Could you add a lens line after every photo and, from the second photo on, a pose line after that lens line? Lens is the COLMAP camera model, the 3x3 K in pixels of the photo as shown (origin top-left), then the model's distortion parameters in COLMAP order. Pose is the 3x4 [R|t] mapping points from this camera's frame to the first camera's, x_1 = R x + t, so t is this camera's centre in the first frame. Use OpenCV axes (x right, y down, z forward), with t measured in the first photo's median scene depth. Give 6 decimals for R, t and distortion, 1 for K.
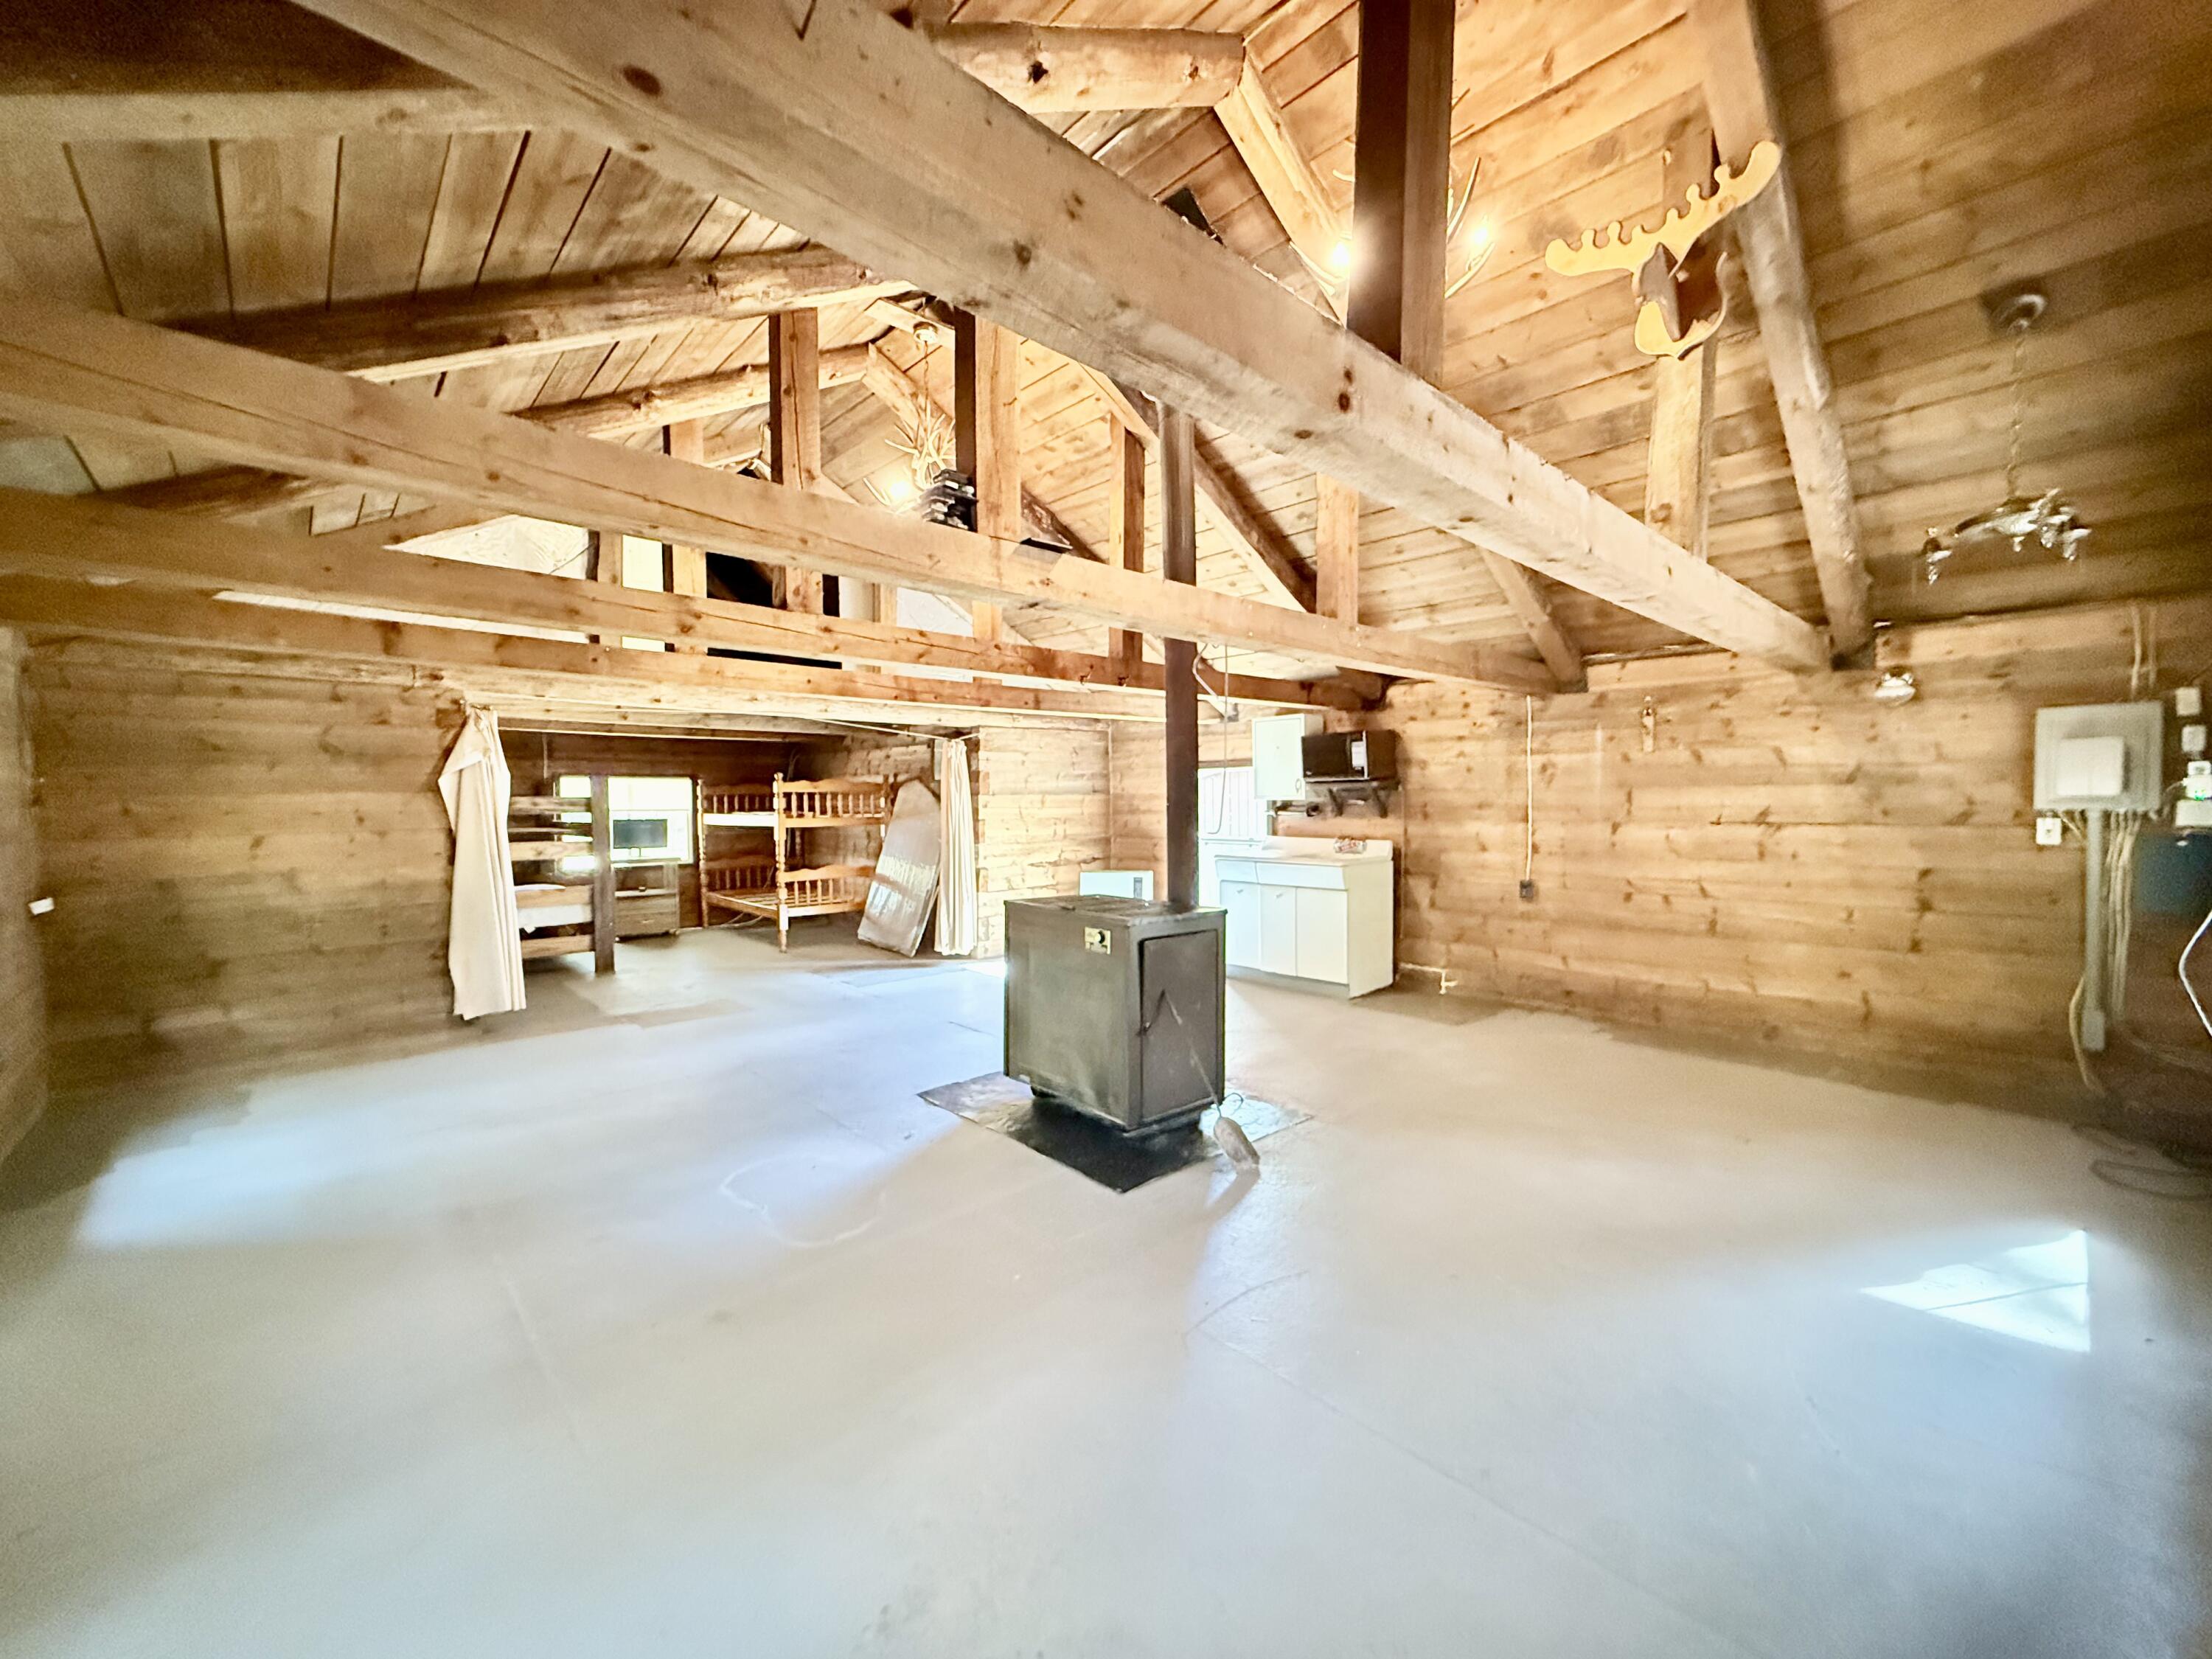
lens RADIAL K [[875.2, 0, 1103.2], [0, 875.2, 837.7], [0, 0, 1]] dist [0.000413, -0.001239]
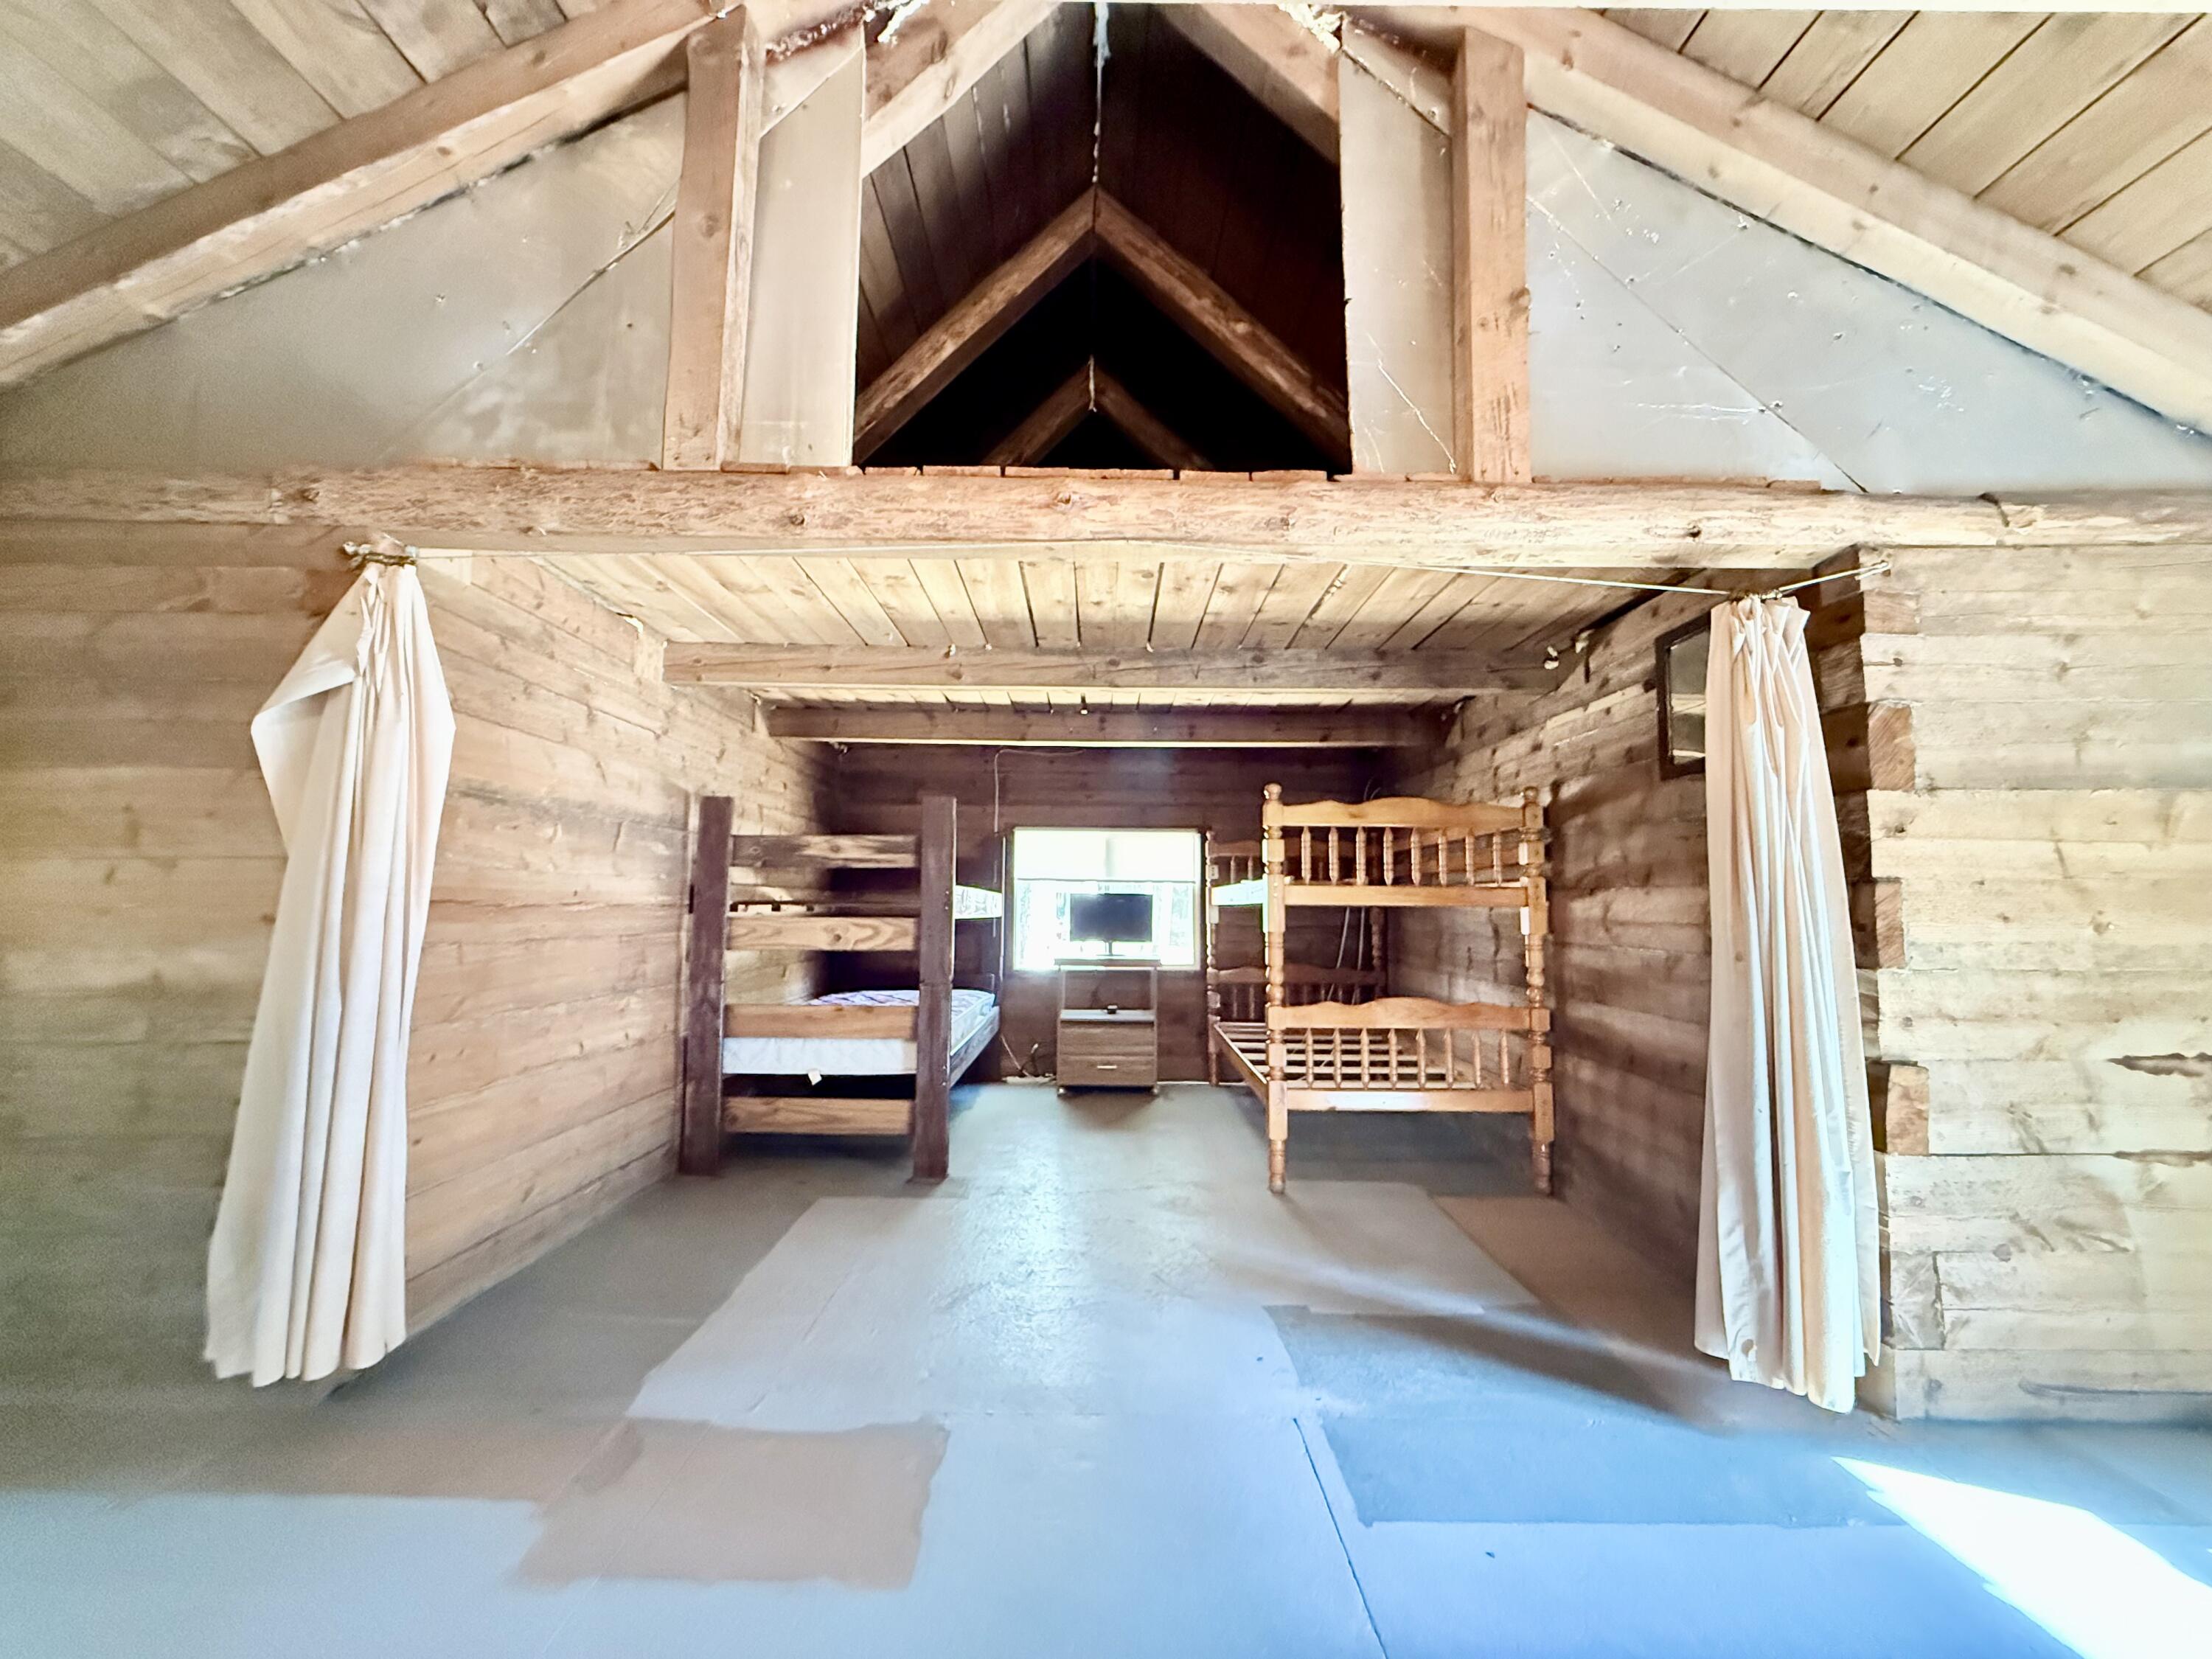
lens RADIAL K [[875.2, 0, 1103.9], [0, 875.2, 838.4], [0, 0, 1]] dist [0.000413, -0.001239]
pose [[0.736995, -0.040093, -0.674708, -0.127277], [-0.041496, 0.993672, -0.104374, 0.005191], [0.674623, 0.104920, 0.730668, 0.605581]]
